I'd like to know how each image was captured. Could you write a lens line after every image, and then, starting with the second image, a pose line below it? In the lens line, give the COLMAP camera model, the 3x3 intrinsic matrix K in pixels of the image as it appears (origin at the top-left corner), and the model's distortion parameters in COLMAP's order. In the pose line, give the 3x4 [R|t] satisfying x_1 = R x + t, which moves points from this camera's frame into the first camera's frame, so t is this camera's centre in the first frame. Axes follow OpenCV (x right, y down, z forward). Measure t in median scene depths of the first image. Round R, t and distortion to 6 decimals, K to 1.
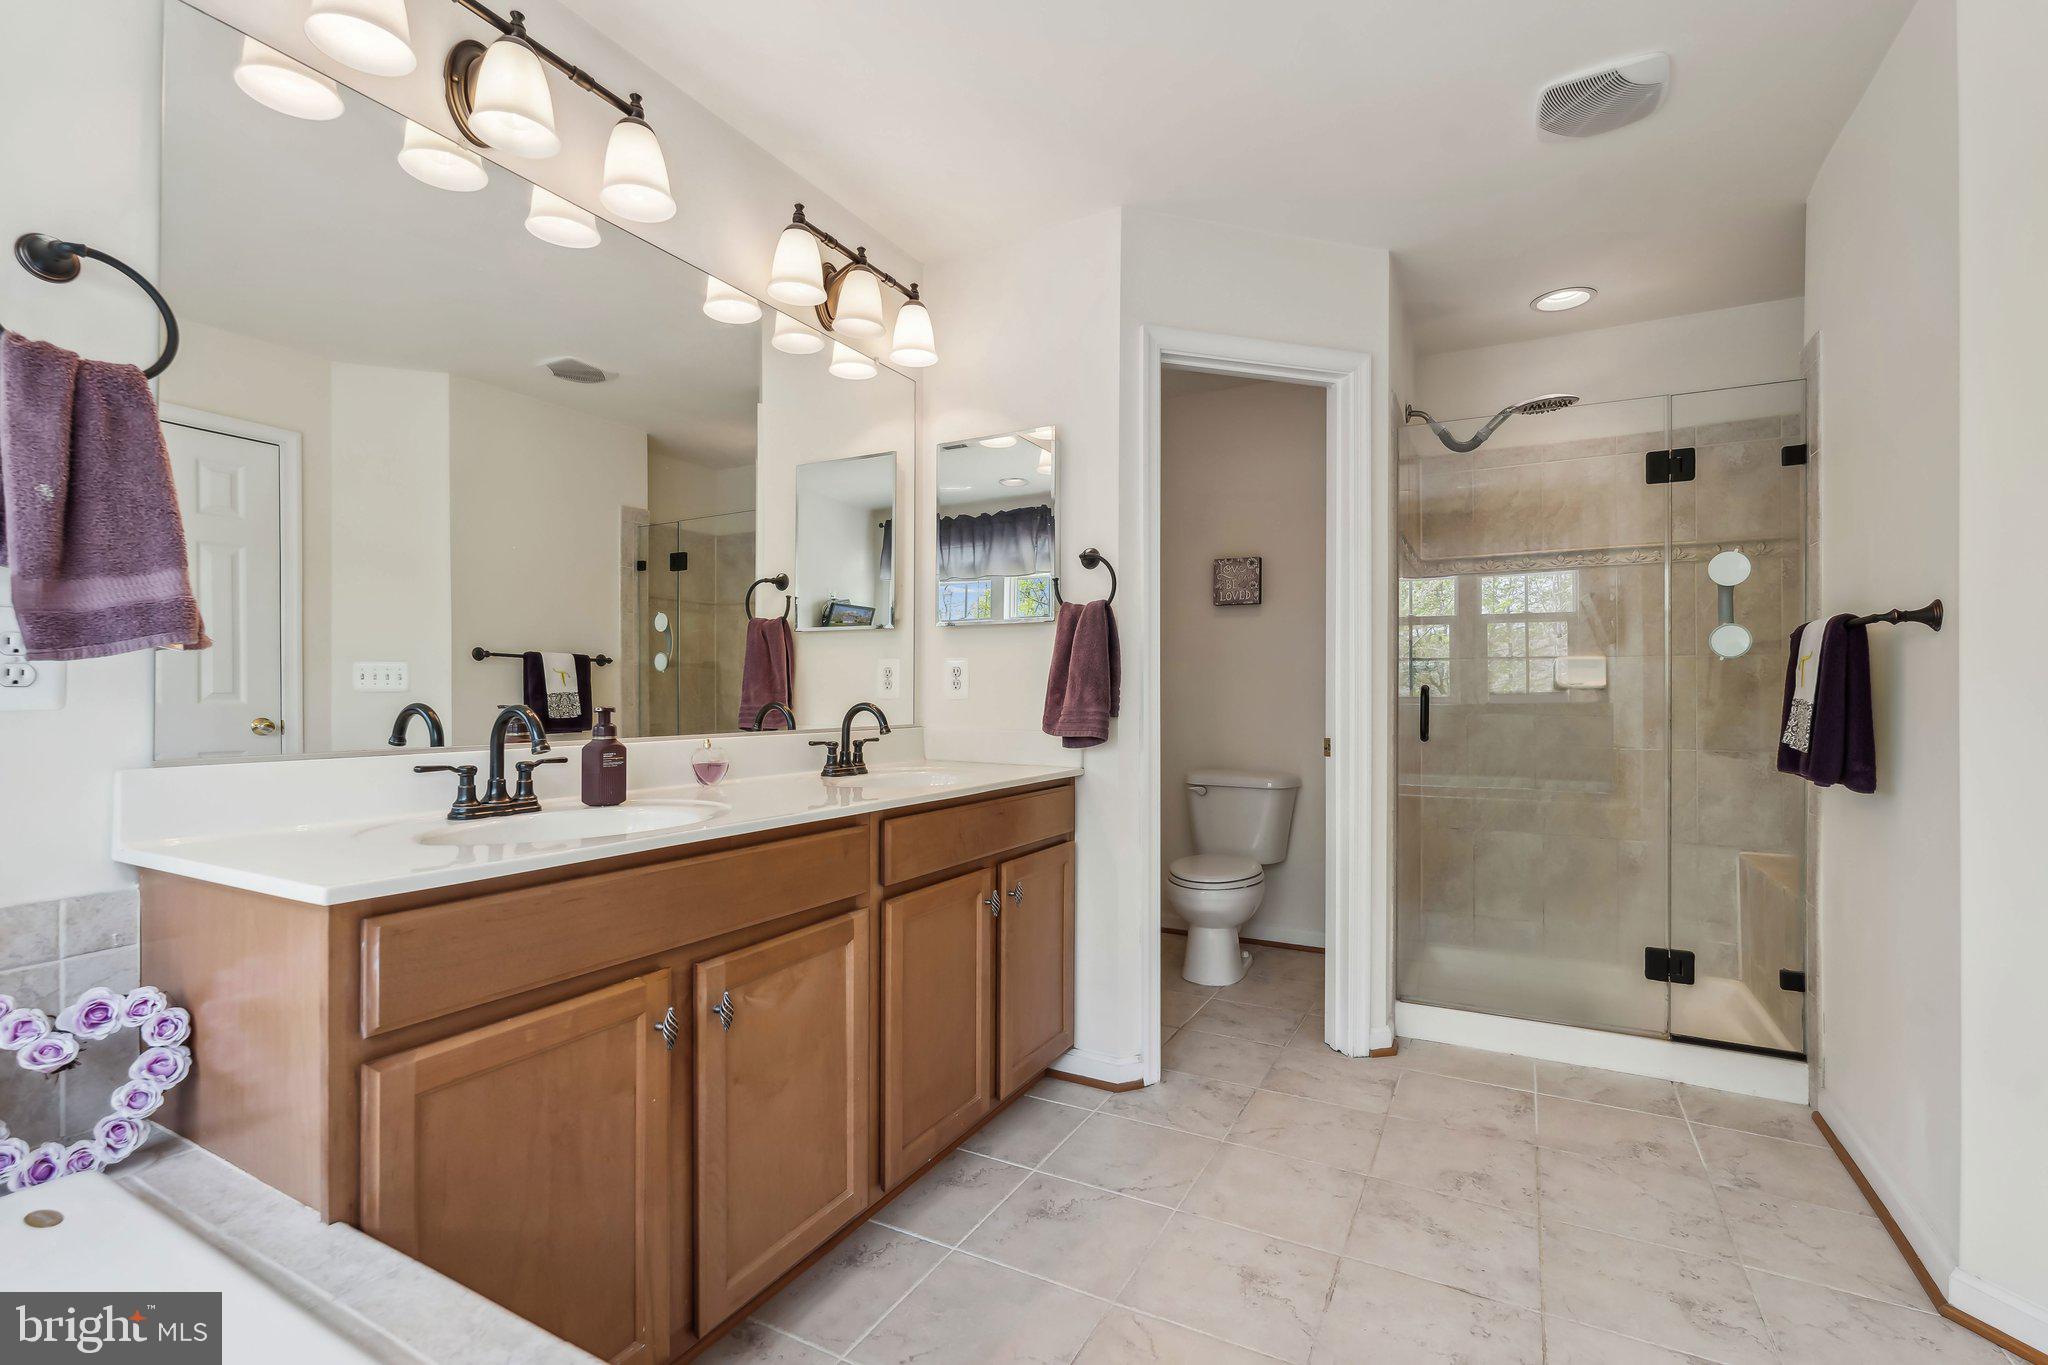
lens RADIAL K [[923.5, 0, 1024.0], [0, 923.5, 682.5], [0, 0, 1]] dist [0.001132, 0.000135]
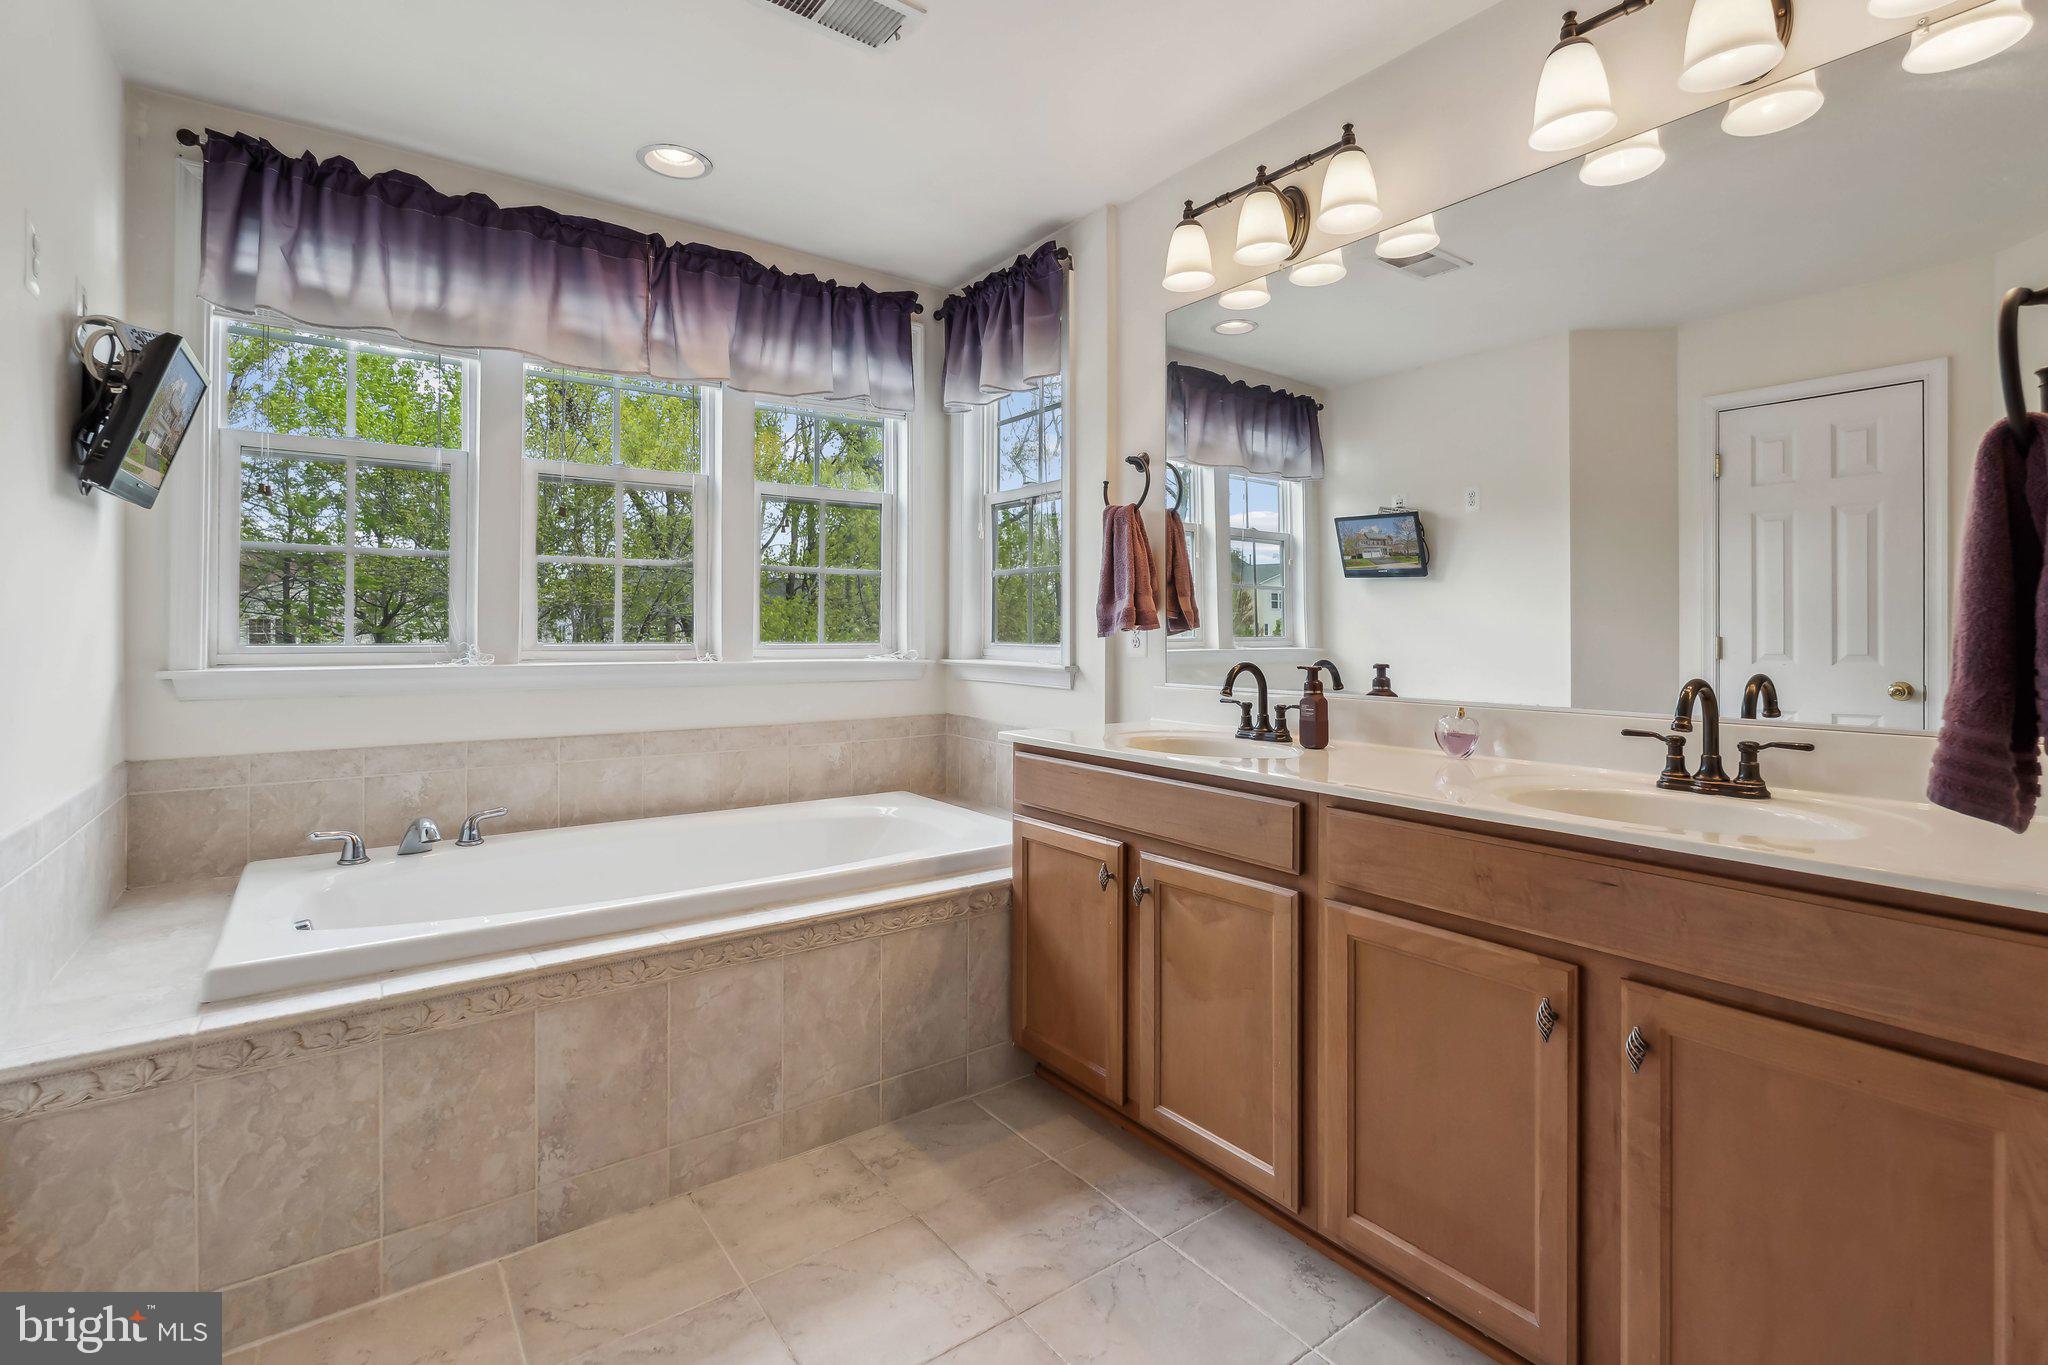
lens RADIAL K [[923.5, 0, 1024.0], [0, 923.5, 682.5], [0, 0, 1]] dist [0.001132, 0.000135]
pose [[-0.431601, 0.035813, -0.901353, 0.789478], [0.002900, 0.999262, 0.038314, 0.000654], [0.902060, 0.013922, -0.431387, 1.185819]]
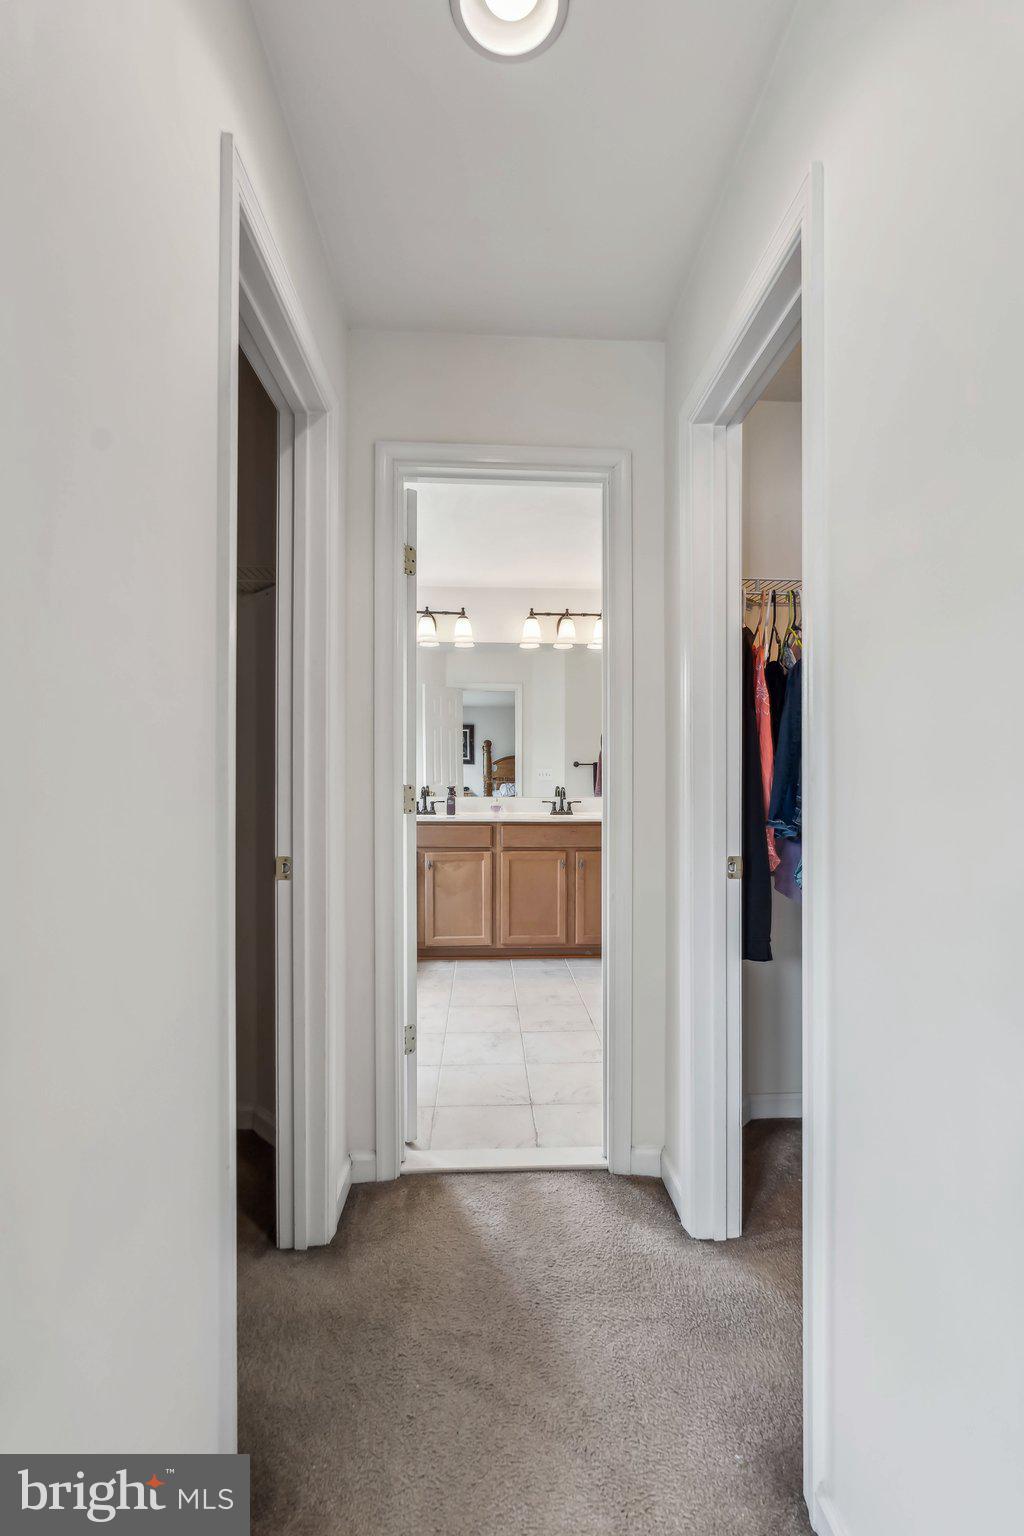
lens RADIAL K [[692.6, 0, 512.0], [0, 692.6, 768.0], [0, 0, 1]] dist [0.001132, 0.000135]
pose [[0.513085, -0.007436, -0.858306, 1.984349], [0.008983, 0.999954, -0.003294, -0.037628], [0.858291, -0.006020, 0.513128, -0.171193]]
